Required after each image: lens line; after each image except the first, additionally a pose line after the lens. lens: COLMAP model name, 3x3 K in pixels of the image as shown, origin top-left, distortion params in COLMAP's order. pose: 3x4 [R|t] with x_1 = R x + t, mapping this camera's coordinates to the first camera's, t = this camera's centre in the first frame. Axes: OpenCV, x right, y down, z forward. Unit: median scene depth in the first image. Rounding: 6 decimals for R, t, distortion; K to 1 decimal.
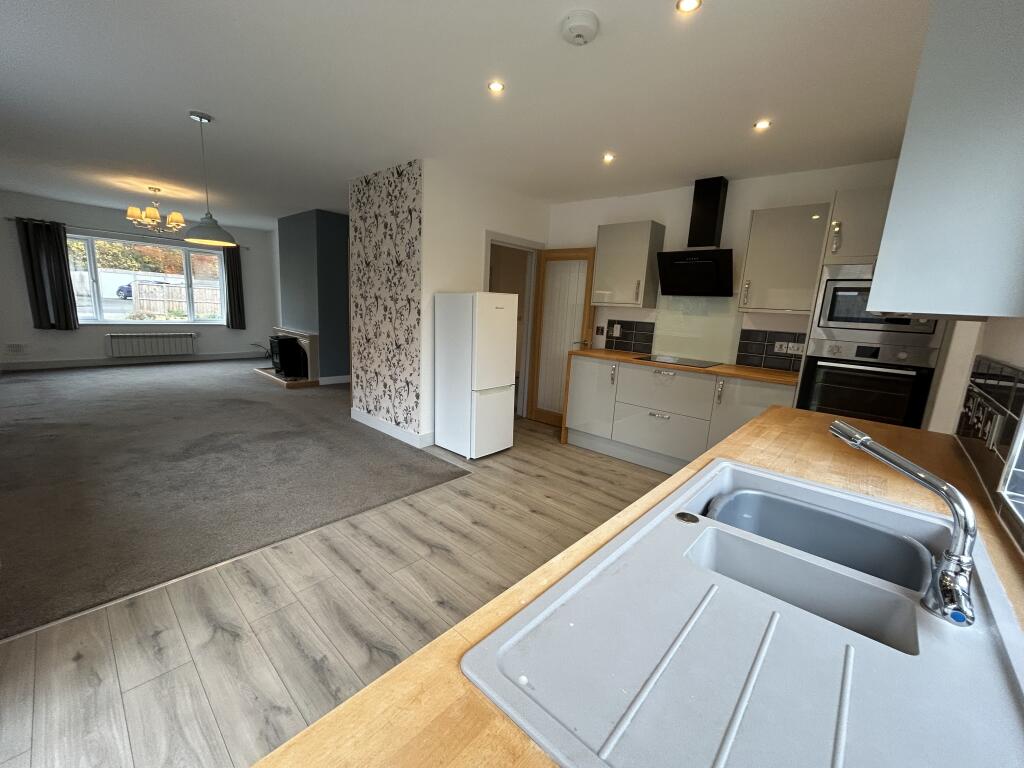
lens RADIAL K [[409.5, 0, 511.7], [0, 409.5, 381.3], [0, 0, 1]] dist [0.001138, 0.000249]
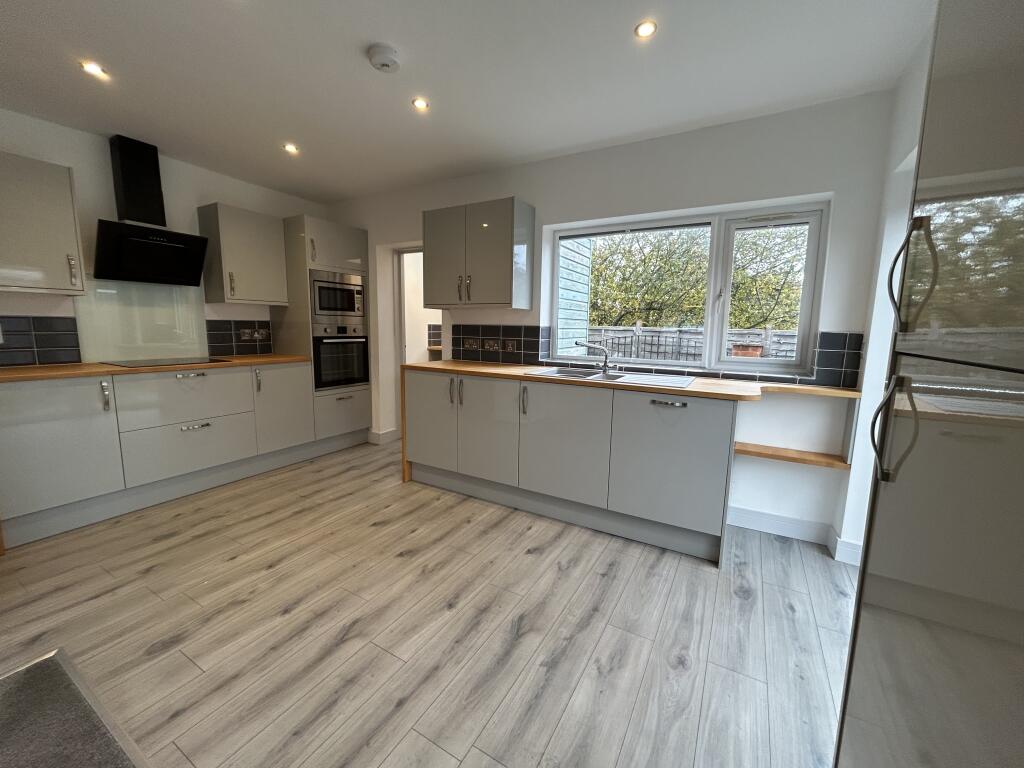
lens RADIAL K [[409.5, 0, 511.7], [0, 409.5, 381.3], [0, 0, 1]] dist [0.001138, 0.000249]
pose [[-0.205997, -0.188796, 0.960167, -0.713454], [0.148750, 0.963768, 0.221417, -0.121458], [-0.967181, 0.188436, -0.170450, 0.627686]]
